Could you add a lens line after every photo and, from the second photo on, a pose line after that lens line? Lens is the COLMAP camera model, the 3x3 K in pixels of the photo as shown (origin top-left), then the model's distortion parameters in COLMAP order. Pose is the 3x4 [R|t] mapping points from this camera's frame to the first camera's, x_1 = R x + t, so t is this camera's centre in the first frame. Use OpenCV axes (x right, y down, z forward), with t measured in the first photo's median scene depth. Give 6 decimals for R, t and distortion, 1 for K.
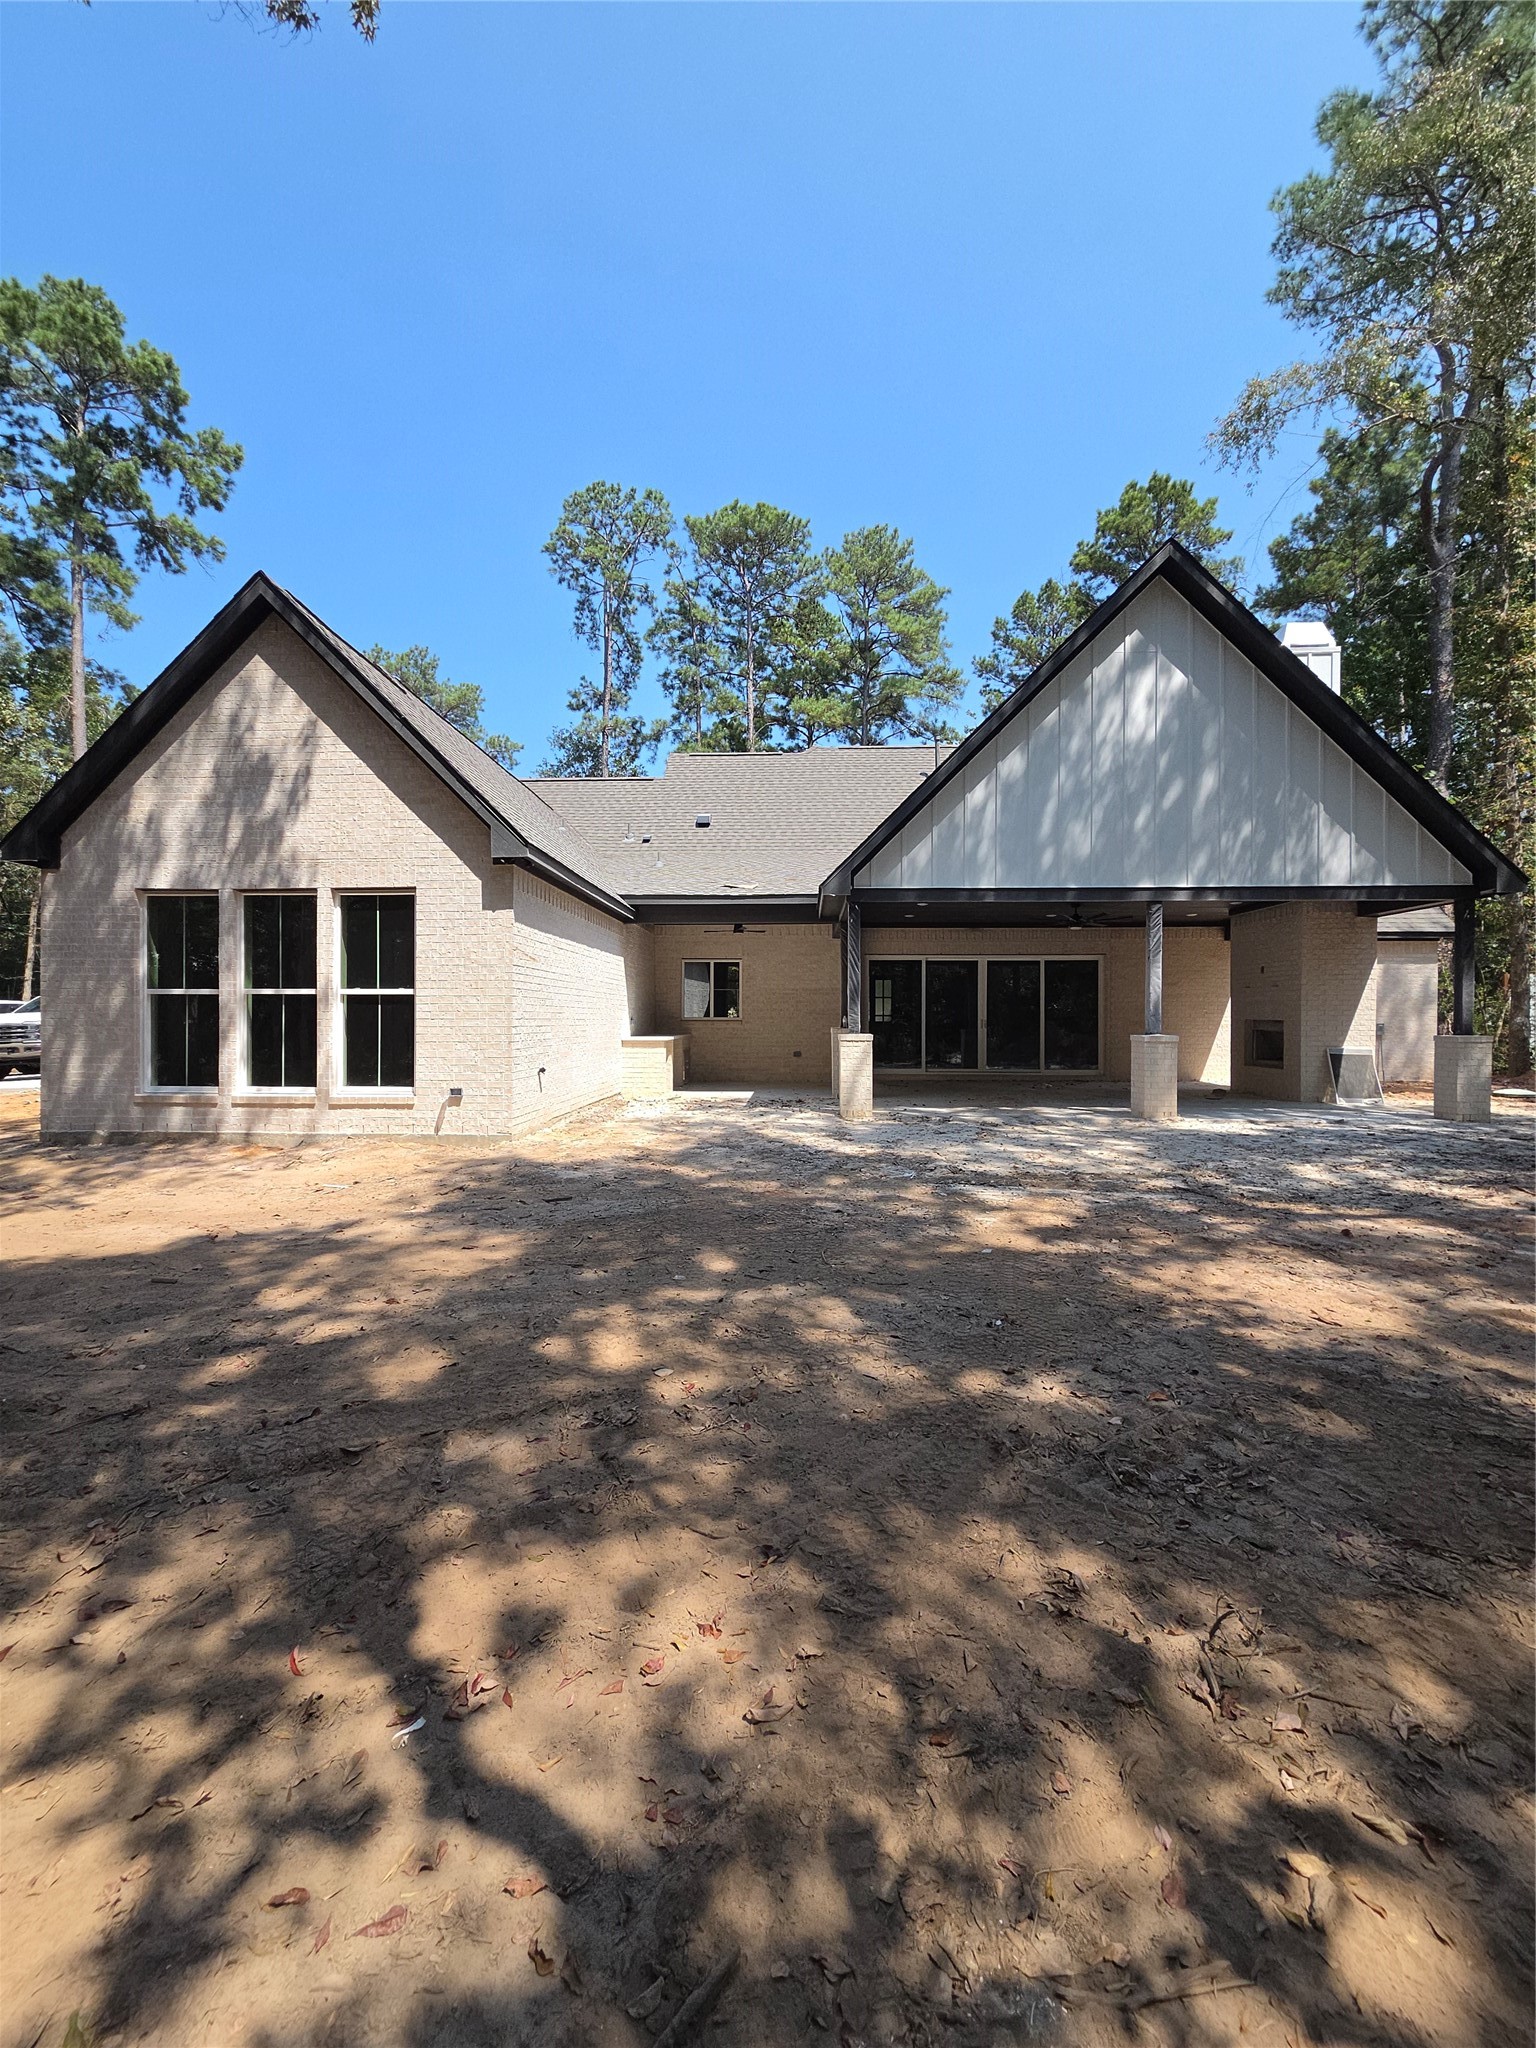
lens RADIAL K [[845.0, 0, 766.9], [0, 845.0, 1020.5], [0, 0, 1]] dist [0.002512, 0.002142]
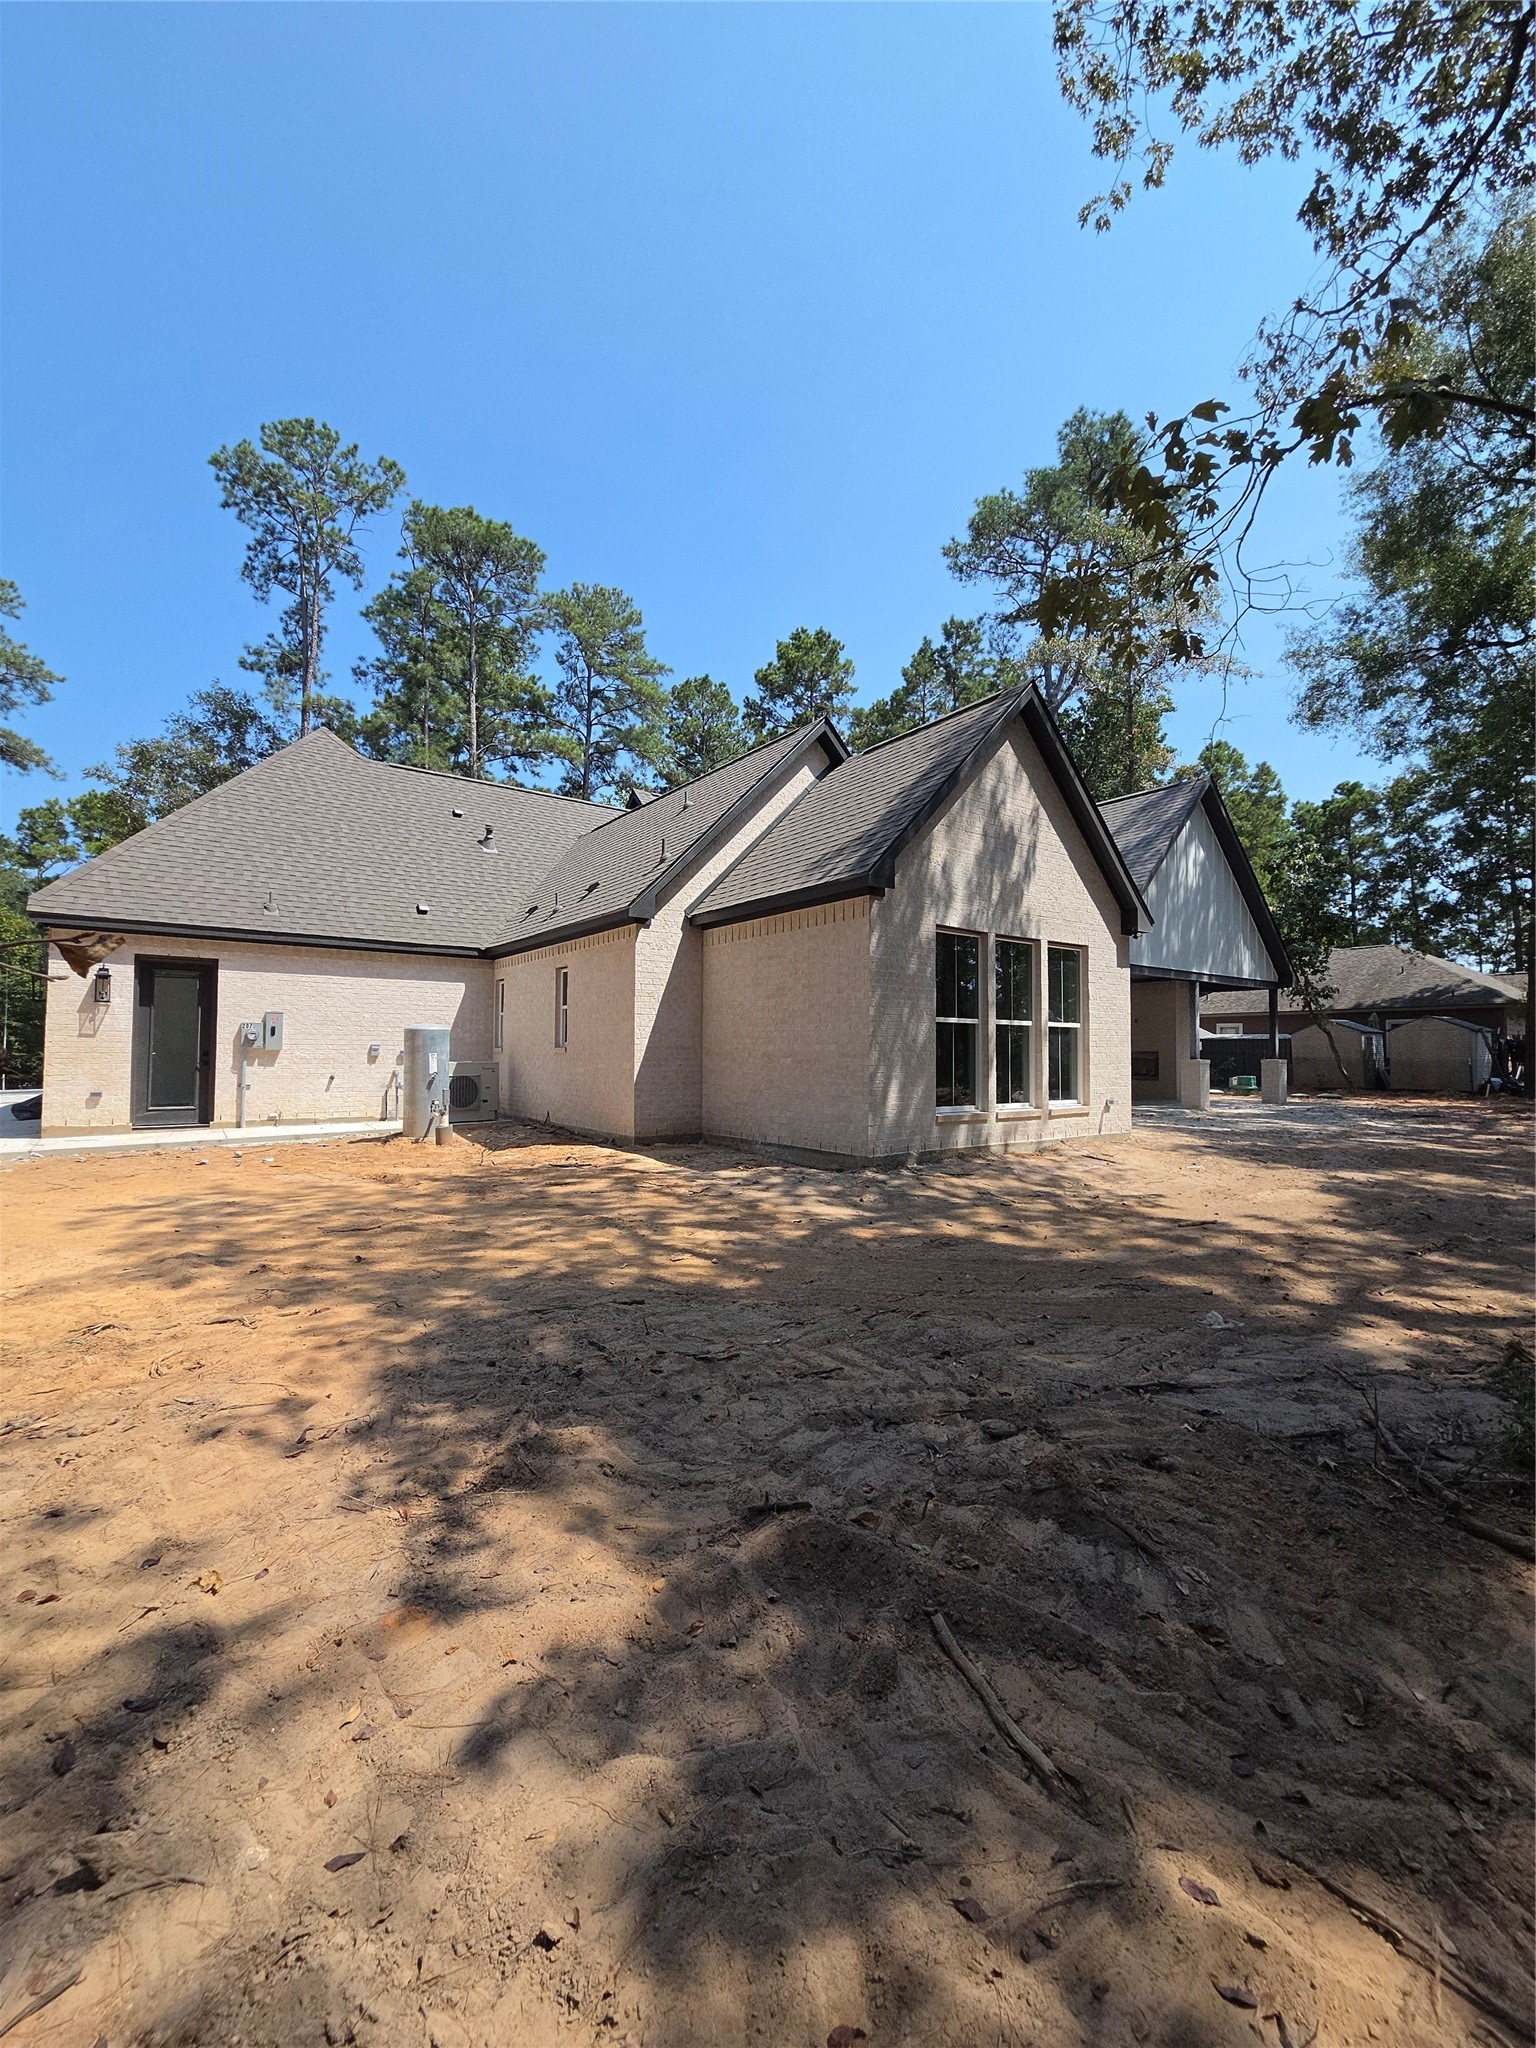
lens RADIAL K [[845.0, 0, 764.6], [0, 845.0, 1026.1], [0, 0, 1]] dist [0.002512, 0.002142]
pose [[0.775699, 0.022009, 0.630719, -1.608664], [-0.001256, 0.999444, -0.033330, 0.008838], [-0.631101, 0.025062, 0.775295, 0.296365]]
